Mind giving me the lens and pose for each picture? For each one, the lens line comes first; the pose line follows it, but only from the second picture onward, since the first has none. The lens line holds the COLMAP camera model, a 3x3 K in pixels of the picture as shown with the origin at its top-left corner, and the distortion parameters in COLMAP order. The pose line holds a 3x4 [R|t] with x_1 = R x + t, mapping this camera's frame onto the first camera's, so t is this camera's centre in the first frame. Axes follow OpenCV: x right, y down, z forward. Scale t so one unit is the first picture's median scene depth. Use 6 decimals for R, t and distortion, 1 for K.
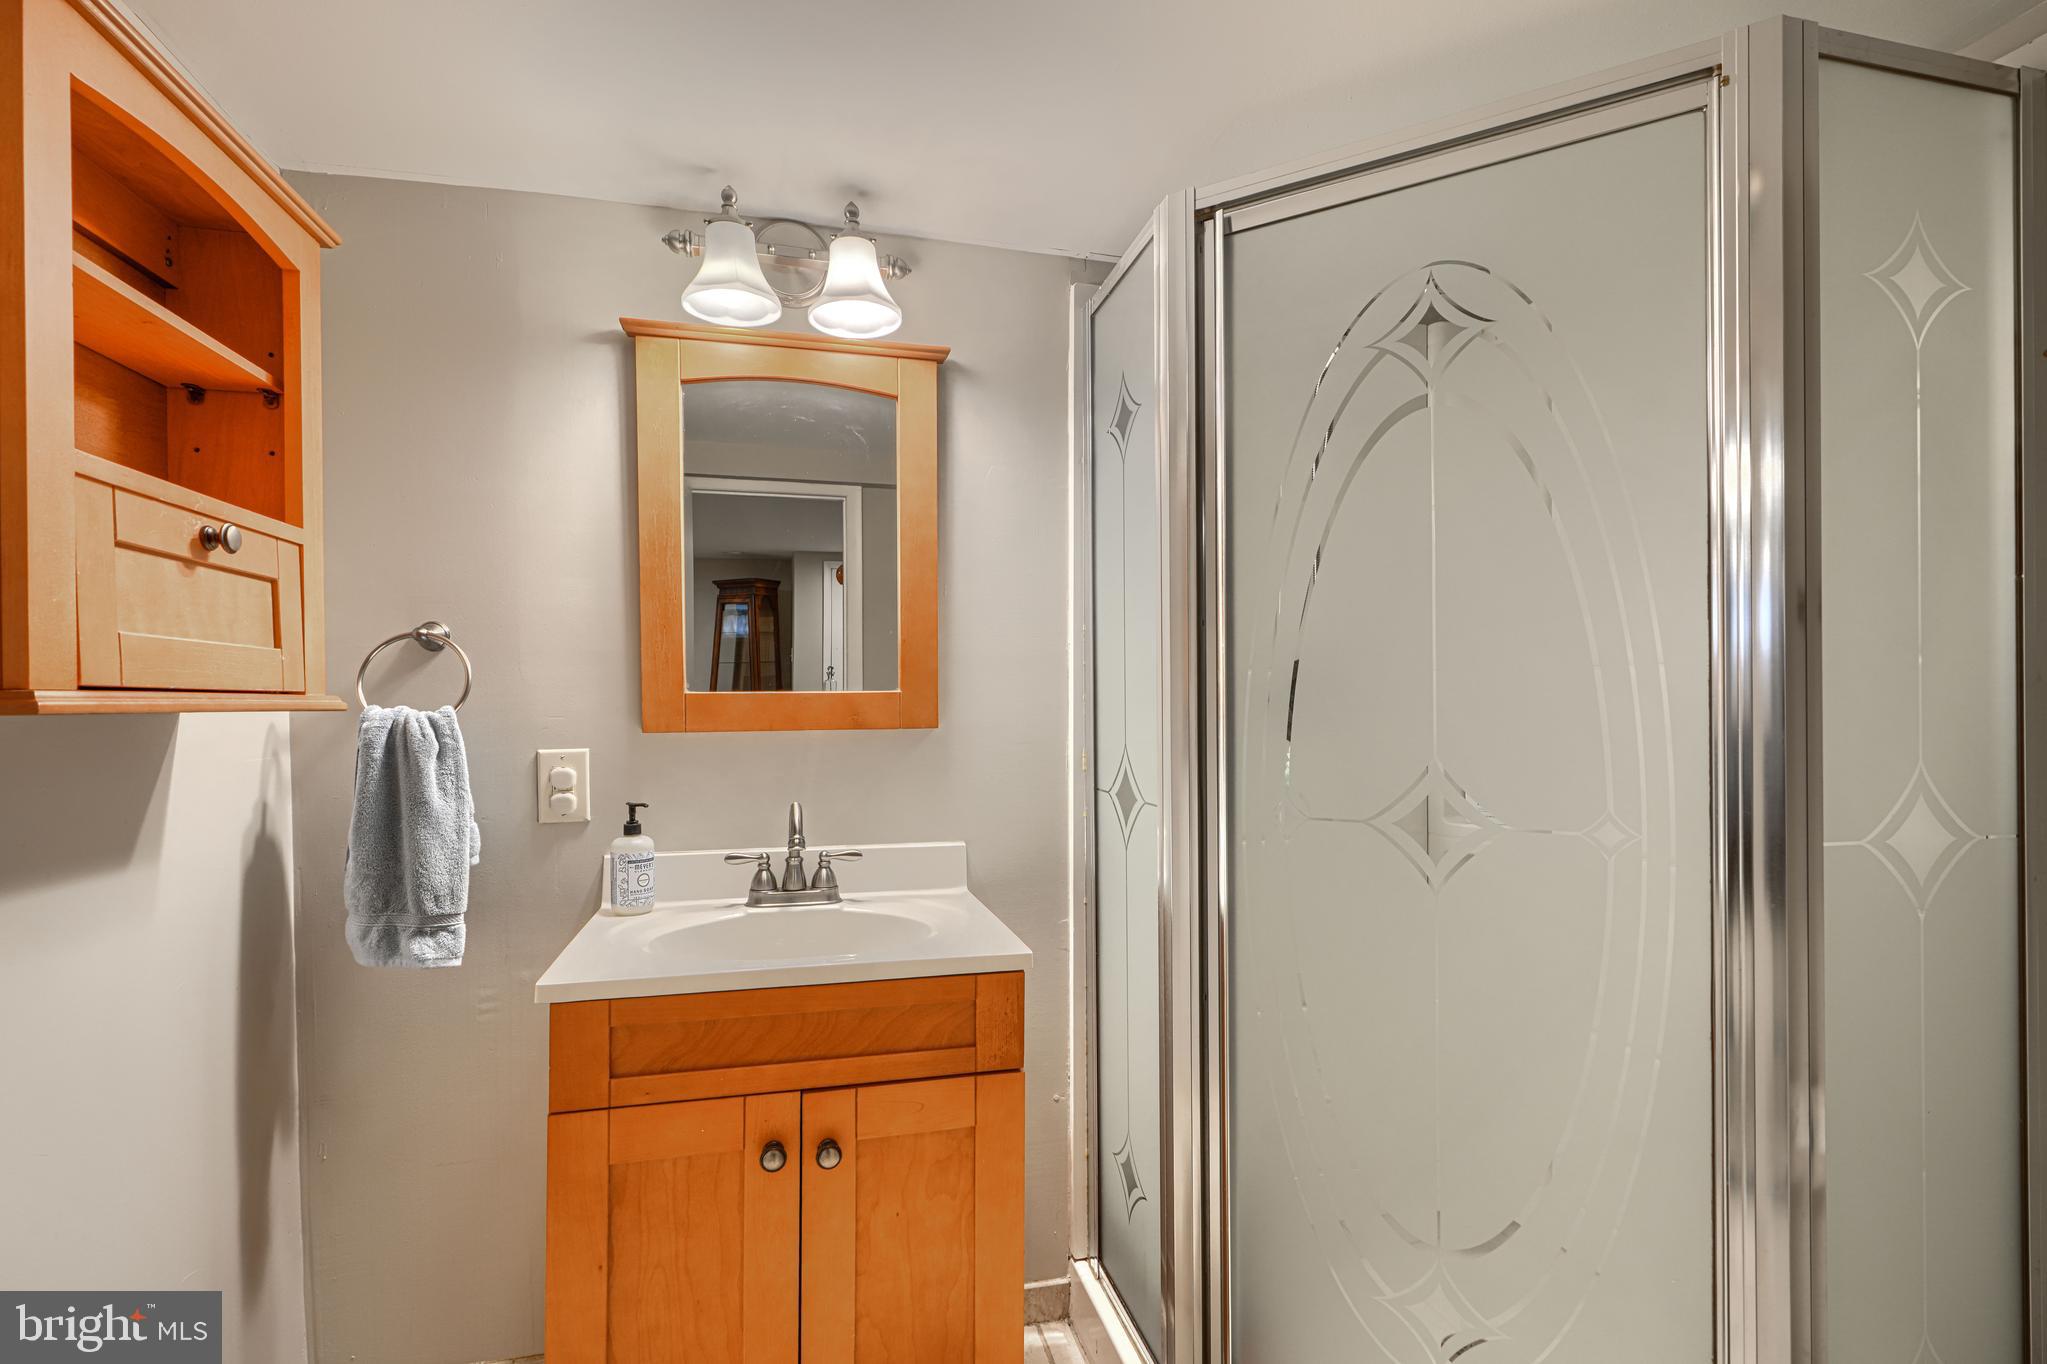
lens RADIAL K [[932.5, 0, 1016.3], [0, 932.5, 687.0], [0, 0, 1]] dist [0.000528, 0.000891]
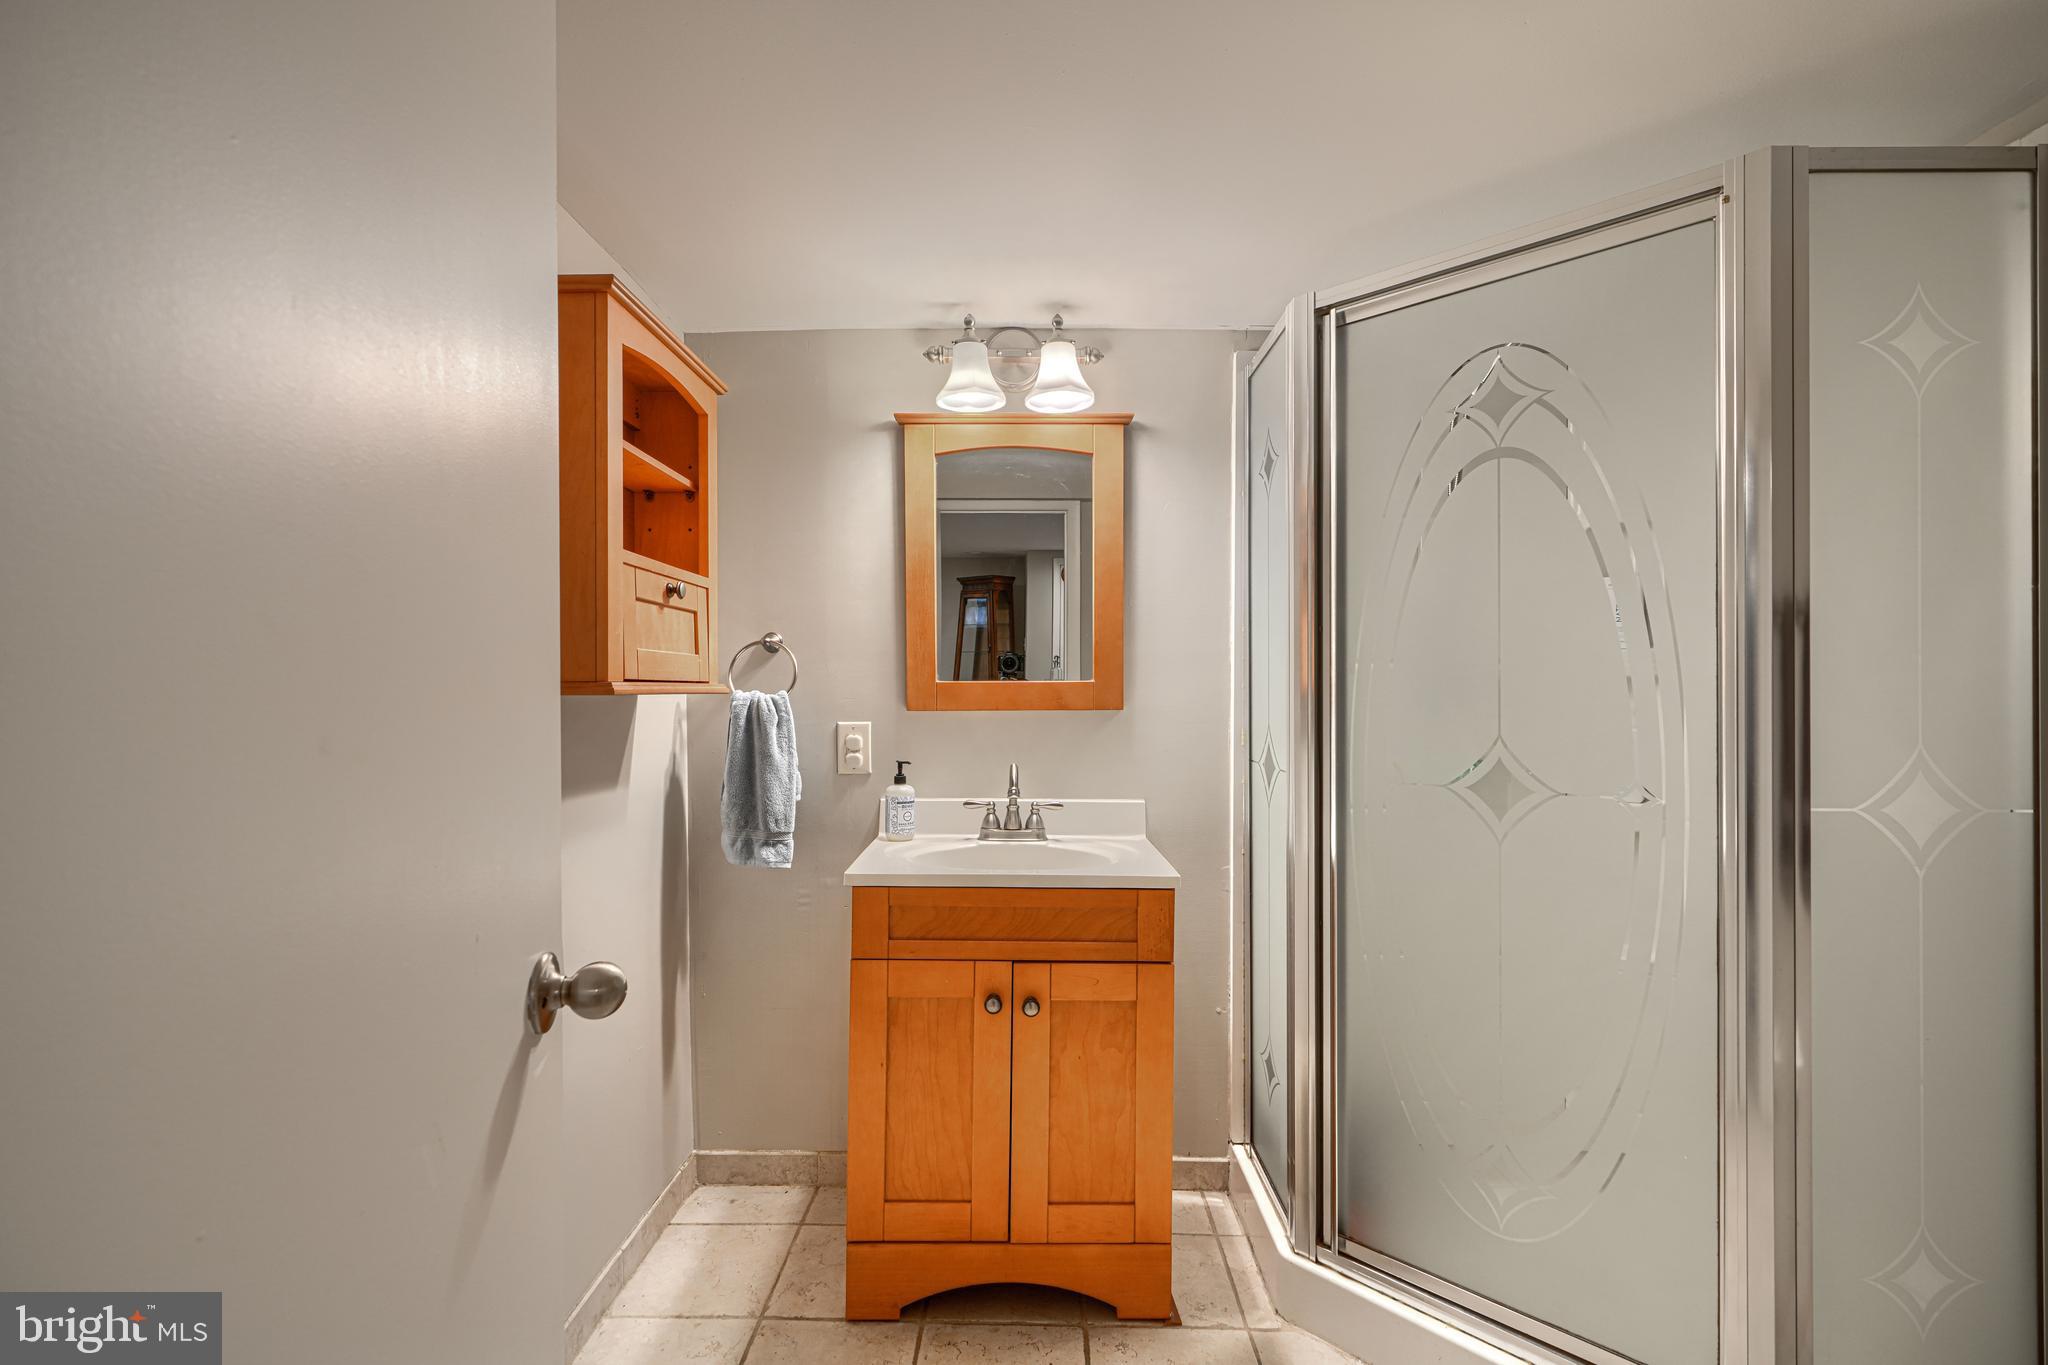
lens RADIAL K [[927.1, 0, 1021.0], [0, 927.1, 675.5], [0, 0, 1]] dist [0.000298, 0.001613]
pose [[0.969673, 0.003585, -0.244379, 0.110193], [-0.004011, 0.999991, -0.001247, -0.003267], [0.244372, 0.002189, 0.969679, -0.325113]]
